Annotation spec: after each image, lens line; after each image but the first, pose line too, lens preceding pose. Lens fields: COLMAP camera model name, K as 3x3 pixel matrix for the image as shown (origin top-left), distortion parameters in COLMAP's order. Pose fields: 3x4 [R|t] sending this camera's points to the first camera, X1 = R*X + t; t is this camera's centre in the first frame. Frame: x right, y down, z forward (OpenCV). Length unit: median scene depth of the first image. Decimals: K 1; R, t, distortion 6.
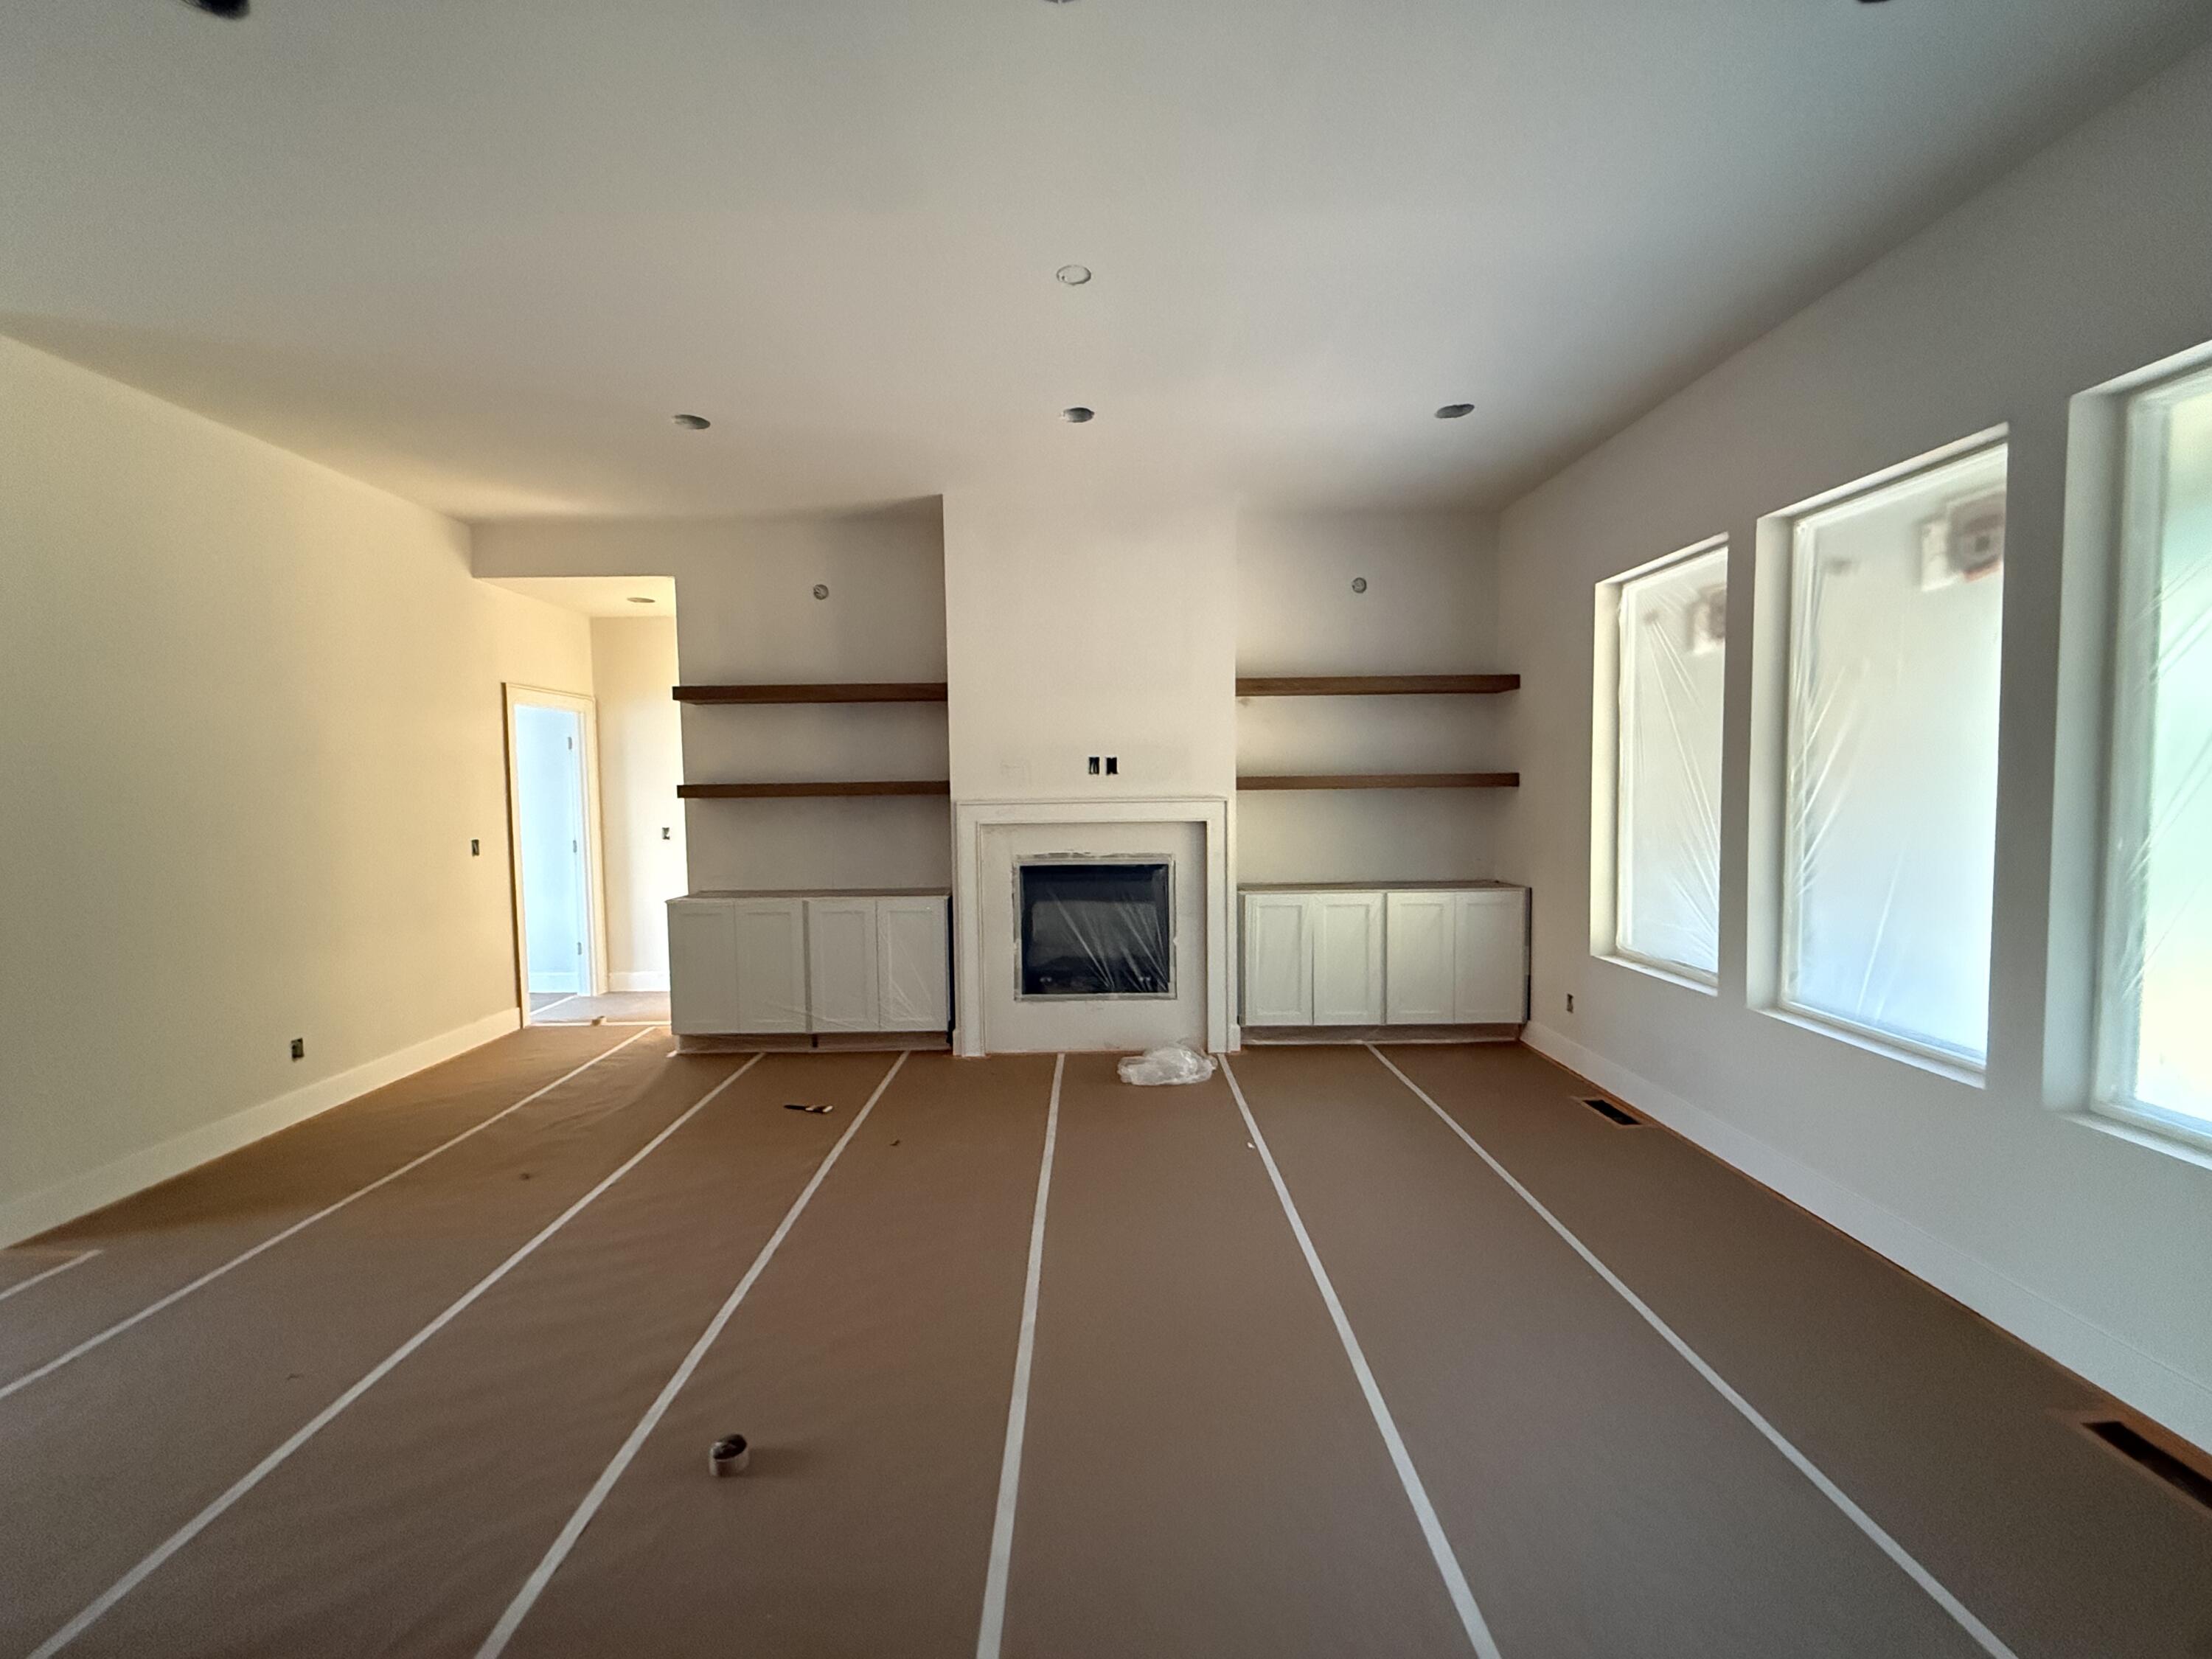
lens RADIAL K [[883.4, 0, 1100.1], [0, 883.4, 830.7], [0, 0, 1]] dist [0.001057, -0.000735]
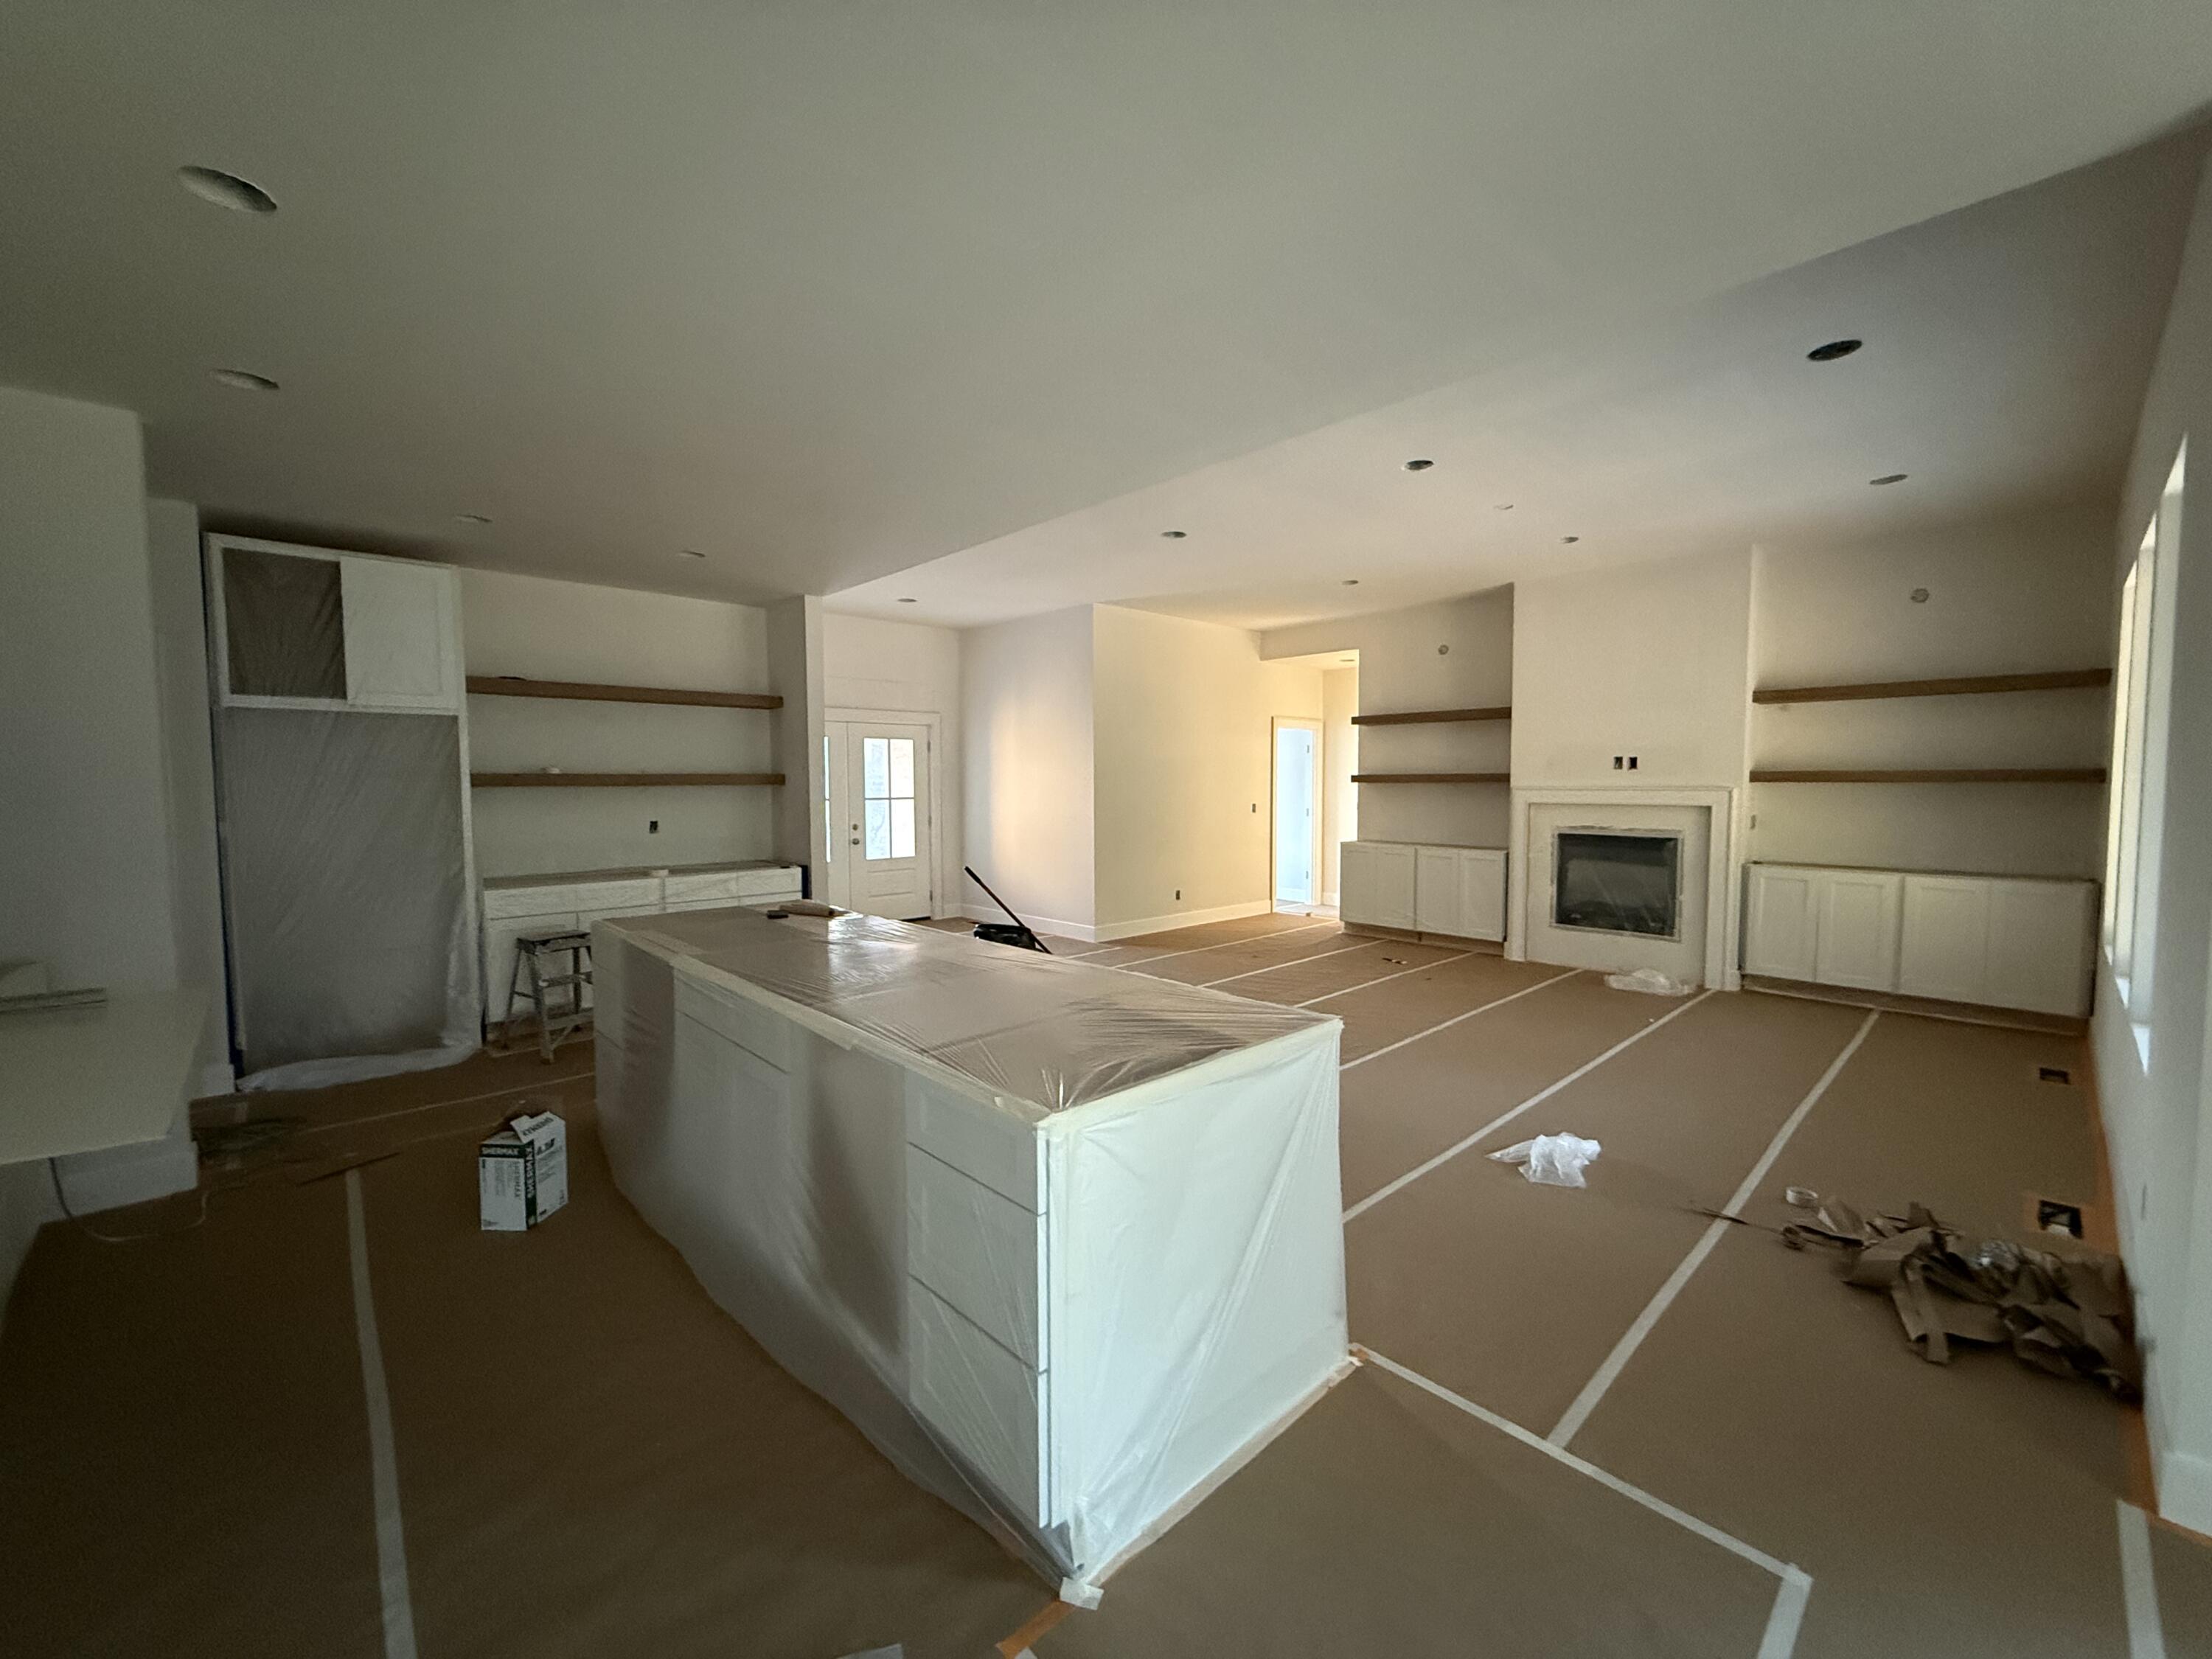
lens RADIAL K [[883.4, 0, 1100.1], [0, 883.4, 830.7], [0, 0, 1]] dist [0.001057, -0.000735]
pose [[0.675644, 0.052719, -0.735341, 0.455600], [-0.045705, 0.998517, 0.029591, 0.026944], [0.735810, 0.013616, 0.677051, -0.507601]]
